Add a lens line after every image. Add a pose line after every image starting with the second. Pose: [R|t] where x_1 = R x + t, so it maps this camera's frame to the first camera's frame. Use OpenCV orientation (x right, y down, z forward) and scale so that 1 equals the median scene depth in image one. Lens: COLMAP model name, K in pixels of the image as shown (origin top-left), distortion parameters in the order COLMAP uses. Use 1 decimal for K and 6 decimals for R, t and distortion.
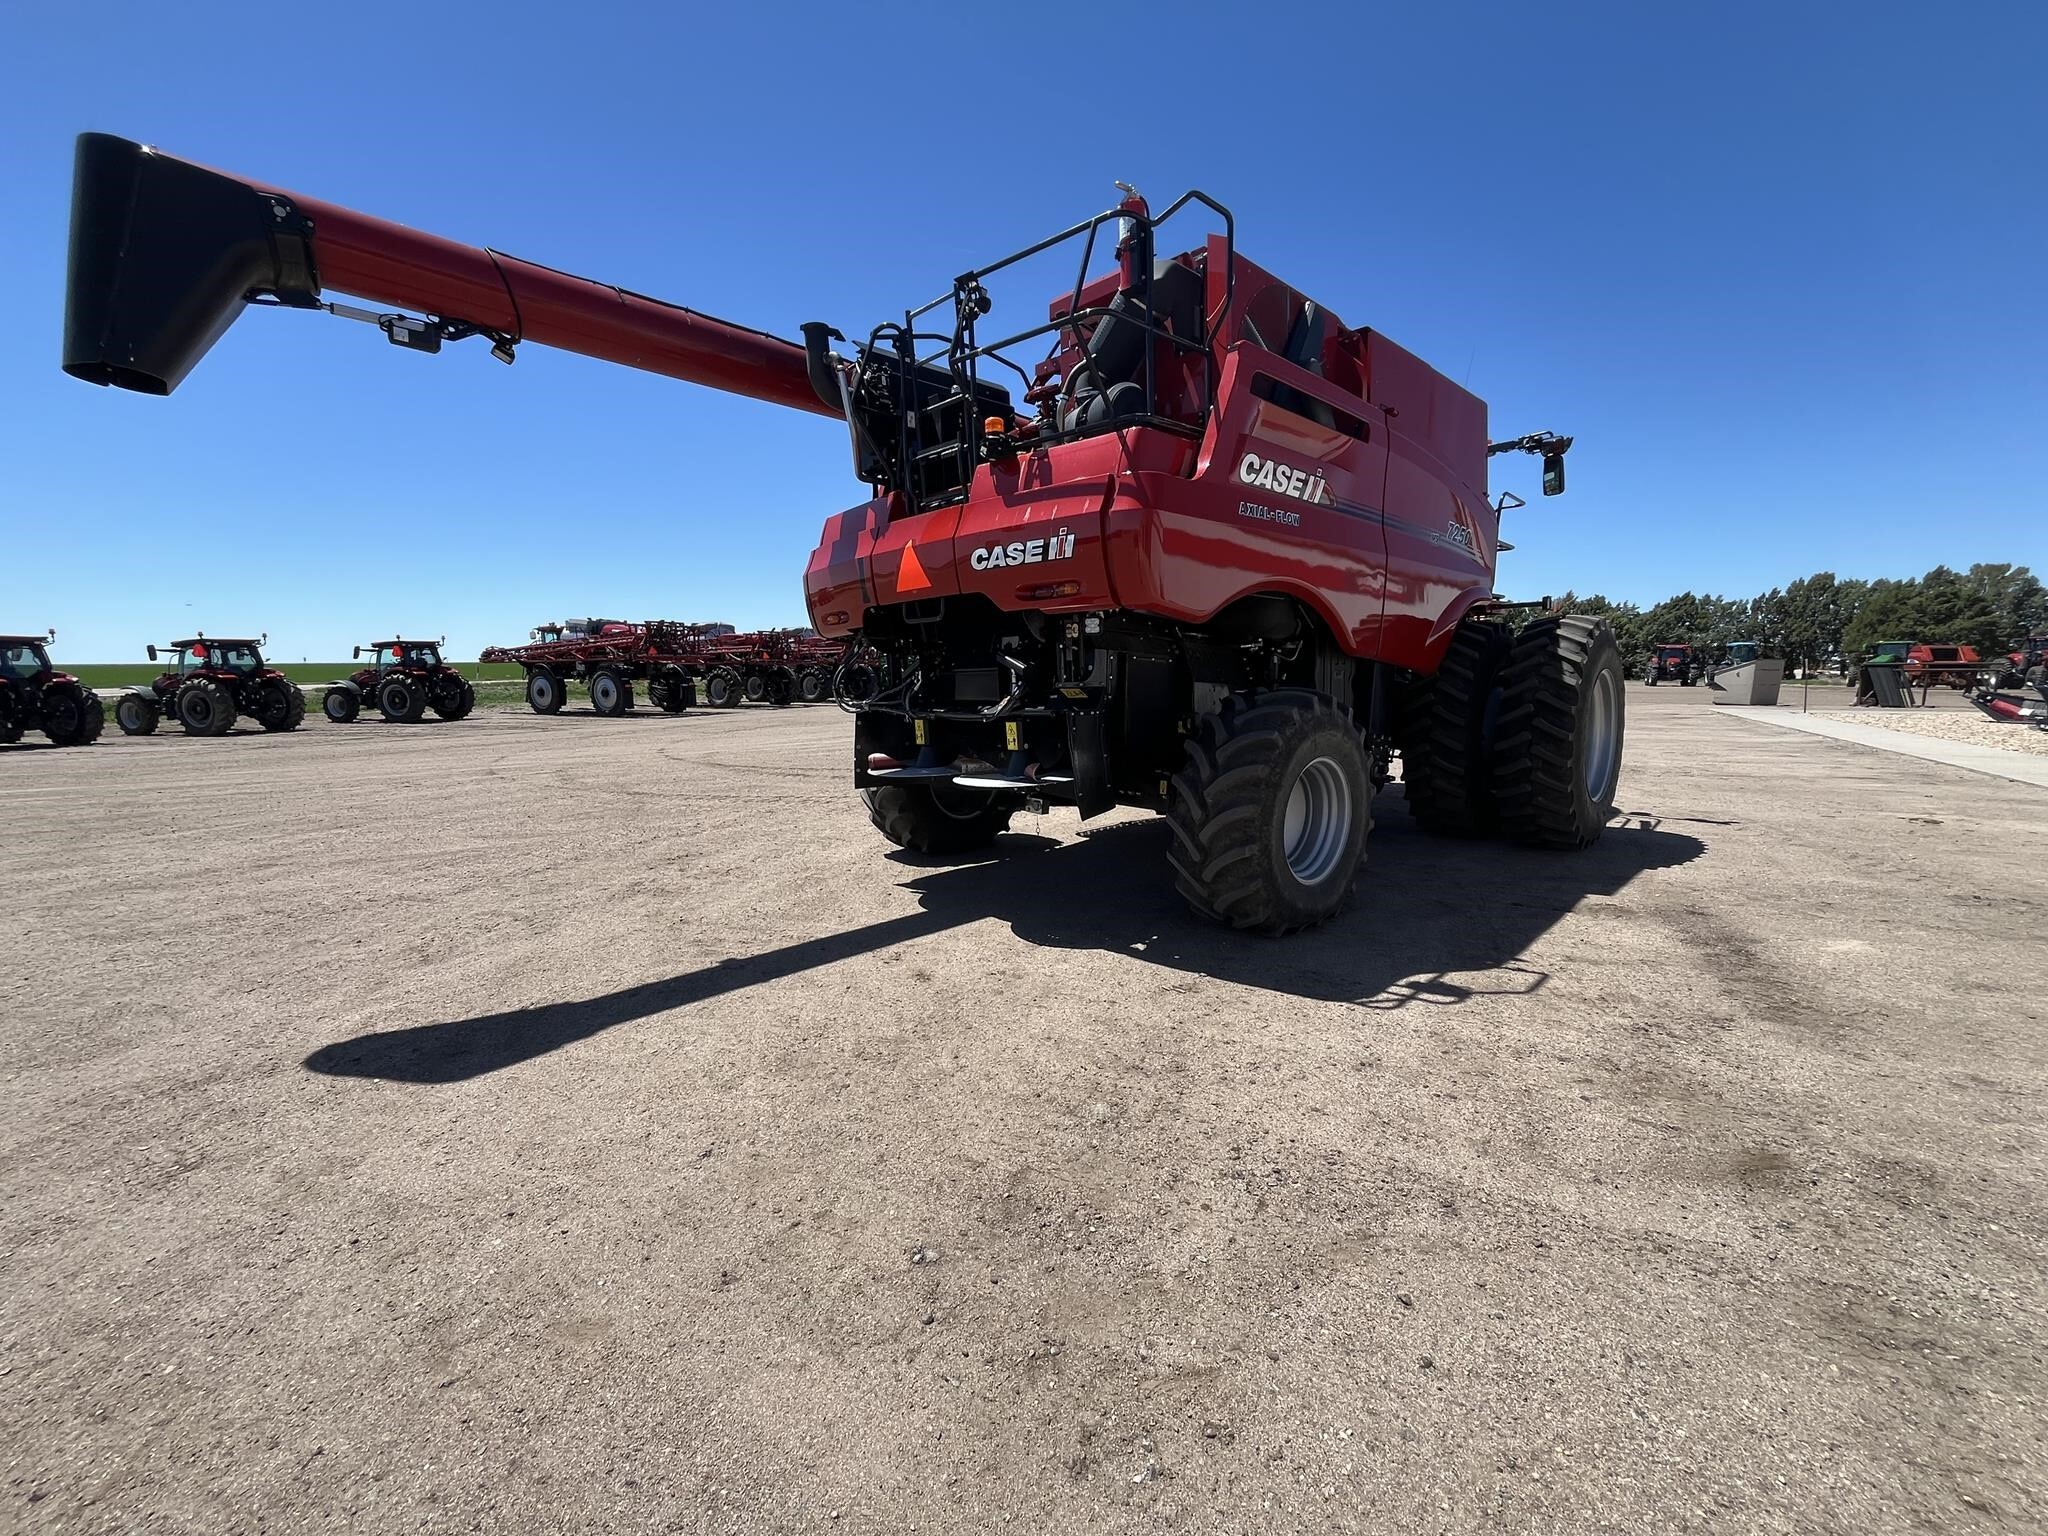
lens RADIAL K [[826.6, 0, 1020.9], [0, 826.6, 765.3], [0, 0, 1]] dist [-0.002273, -0.000117]
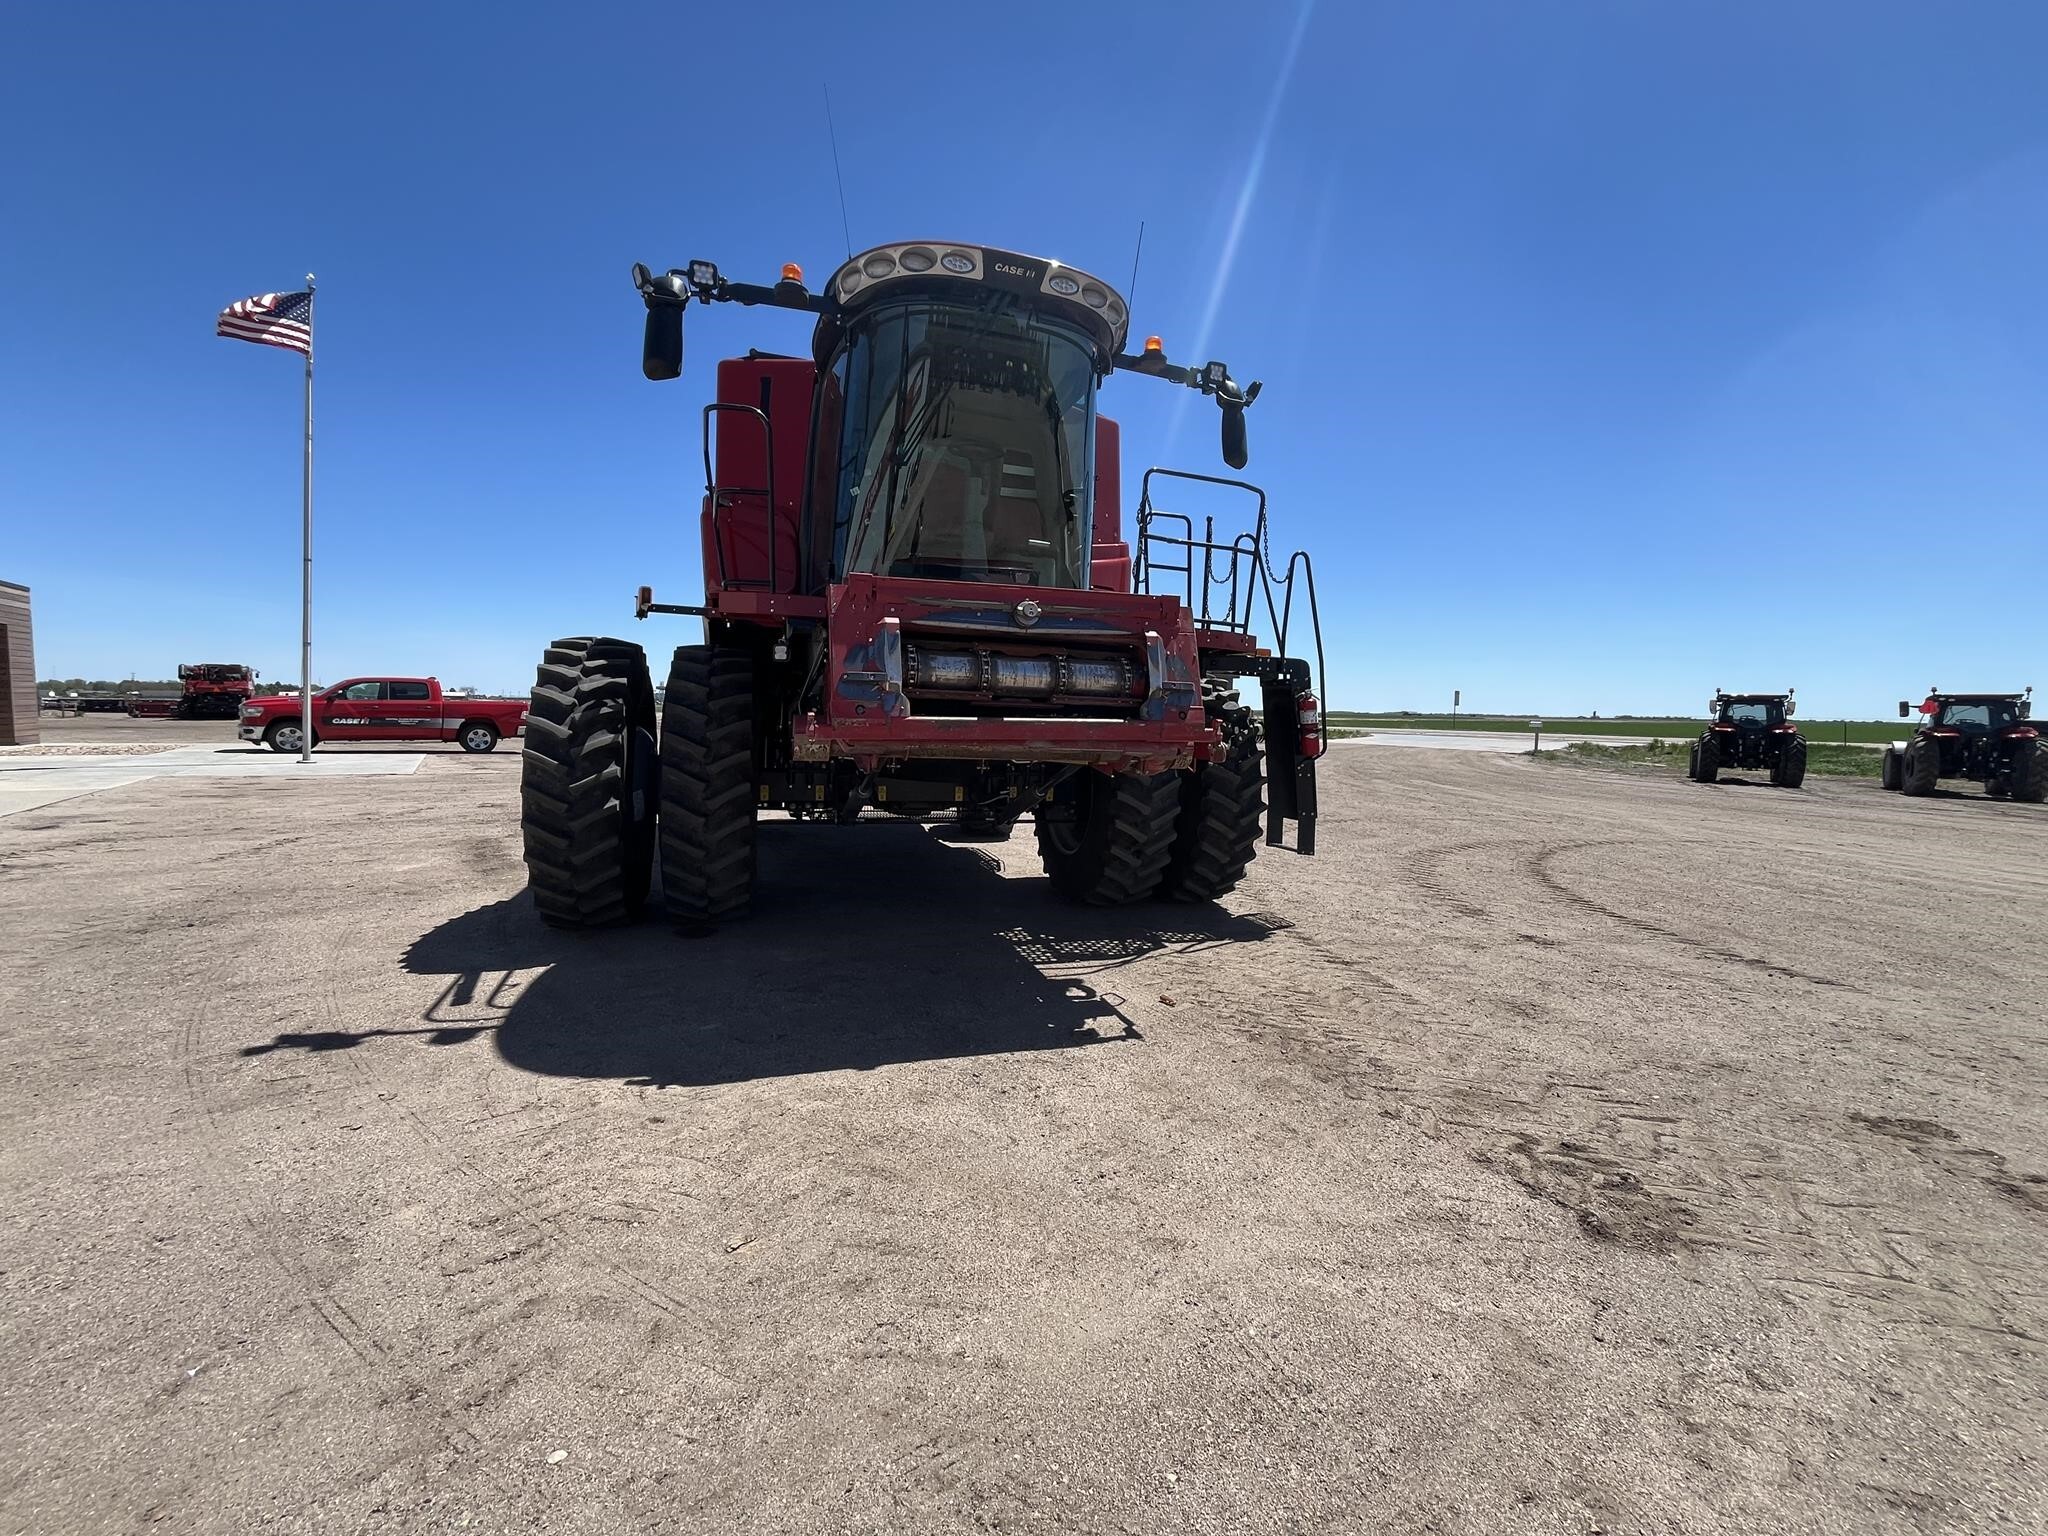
lens RADIAL K [[826.6, 0, 1020.8], [0, 826.6, 770.2], [0, 0, 1]] dist [-0.002273, -0.000117]
pose [[-0.444391, 0.064067, -0.893539, 1.747207], [-0.127941, 0.982676, 0.134088, -0.309919], [0.886650, 0.173908, -0.428495, 2.498783]]
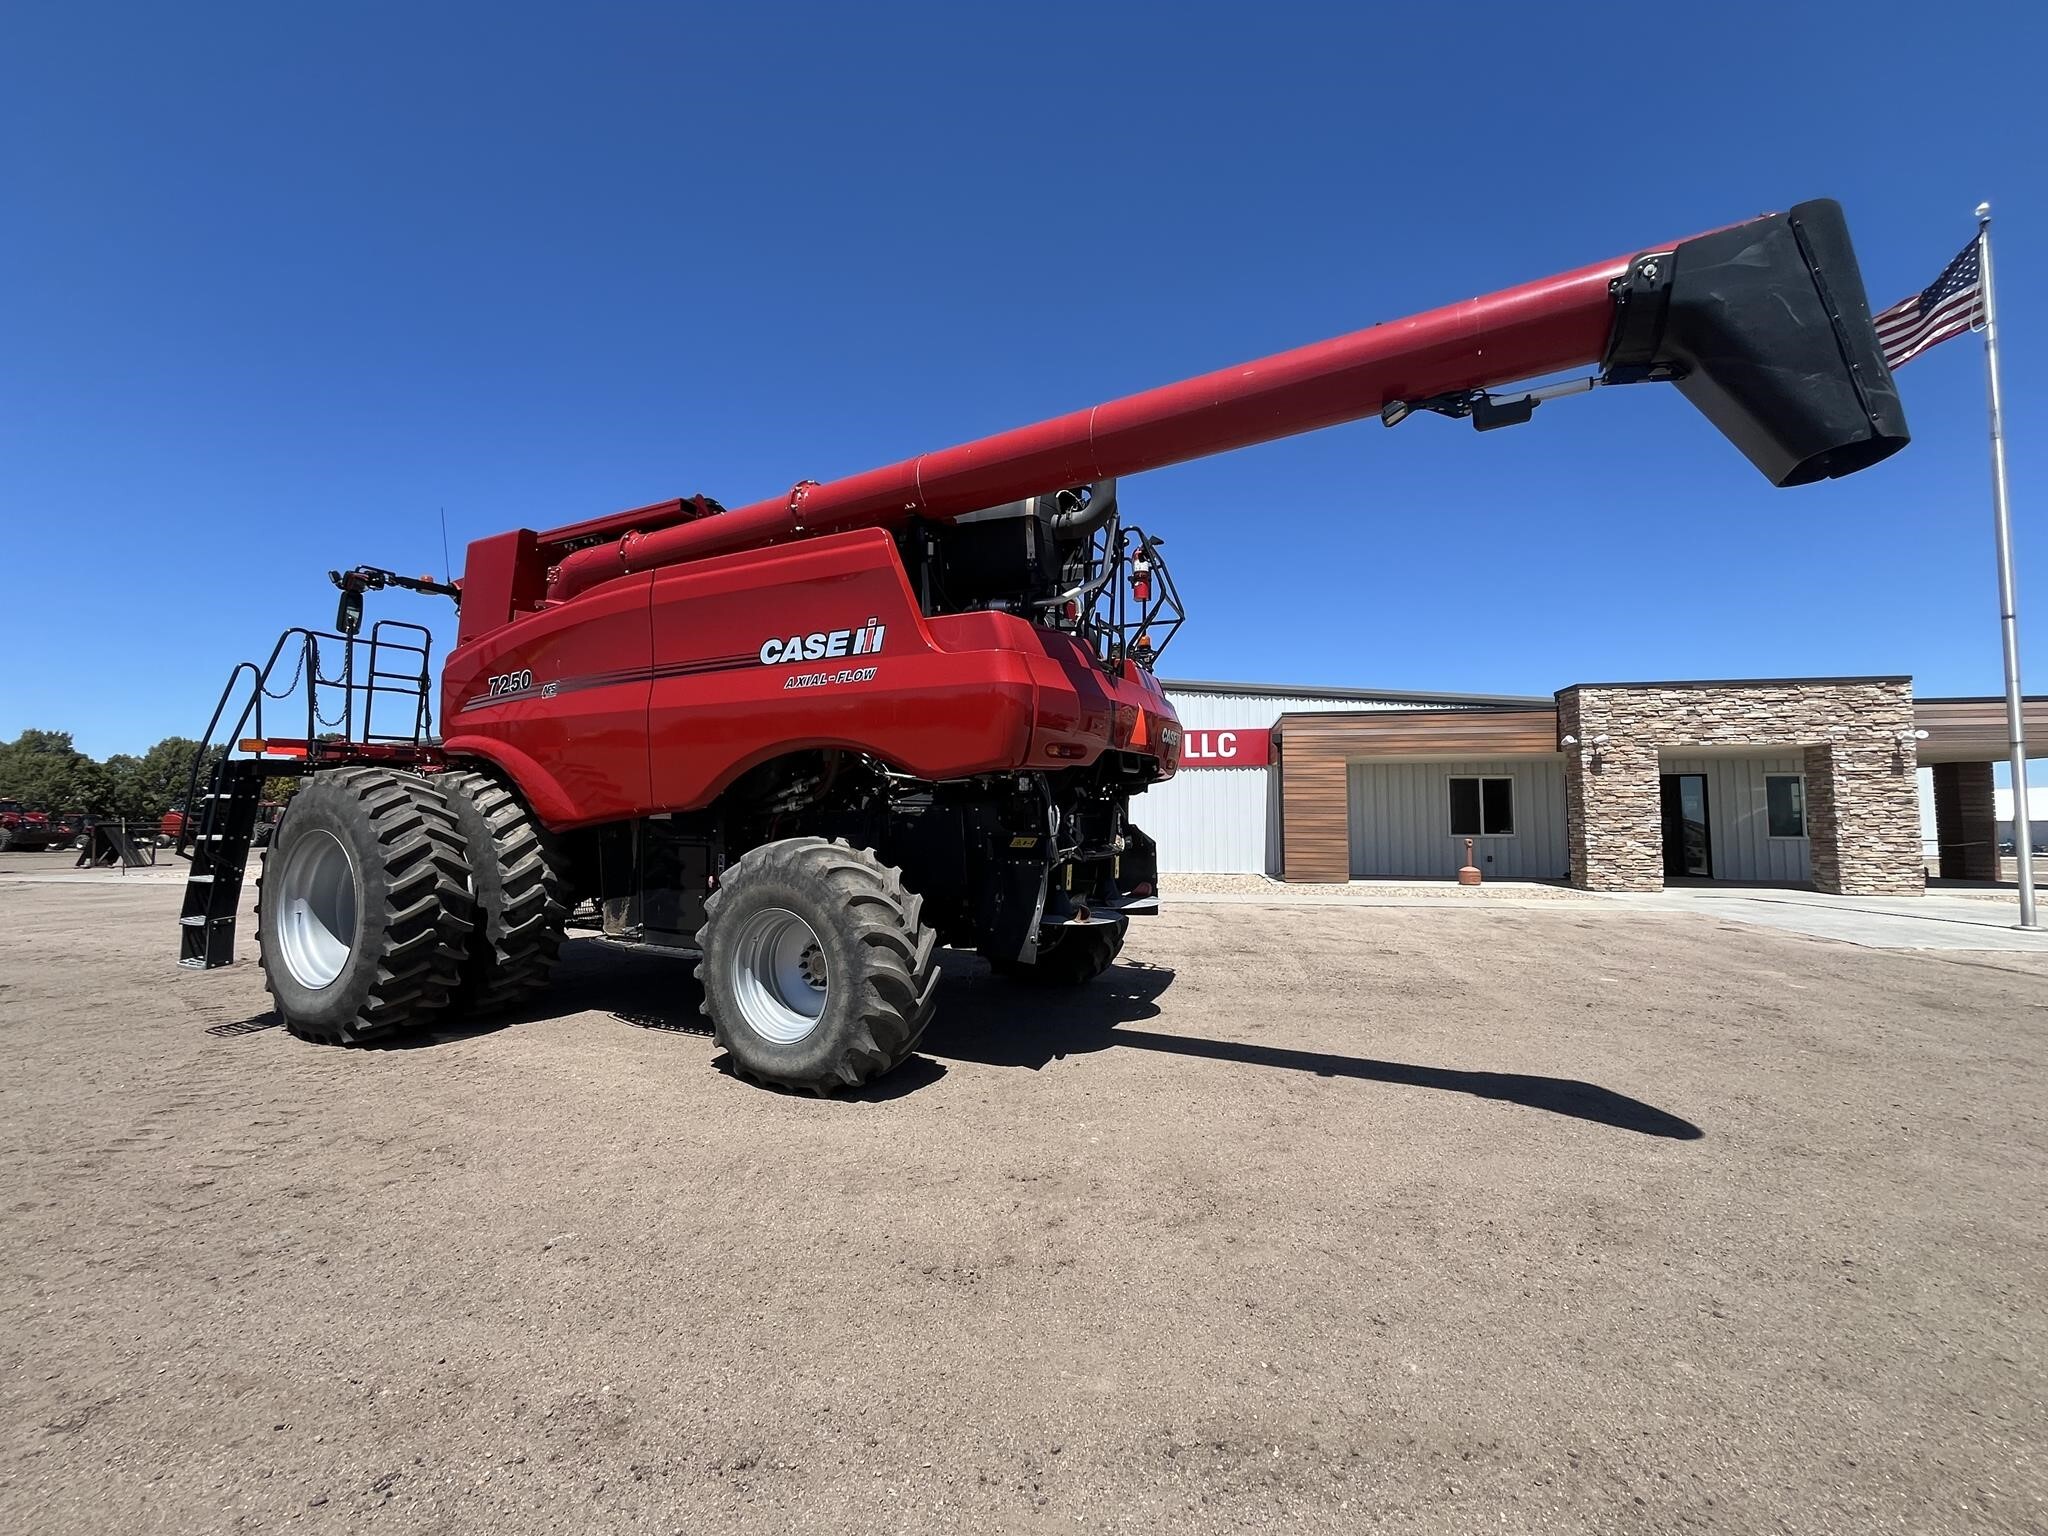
lens RADIAL K [[826.6, 0, 1021.3], [0, 826.6, 769.7], [0, 0, 1]] dist [-0.002273, -0.000117]
pose [[-0.319871, 0.066684, 0.945111, -1.192990], [0.116315, 0.992738, -0.030678, -0.164775], [-0.940294, 0.100118, -0.325305, 1.567592]]
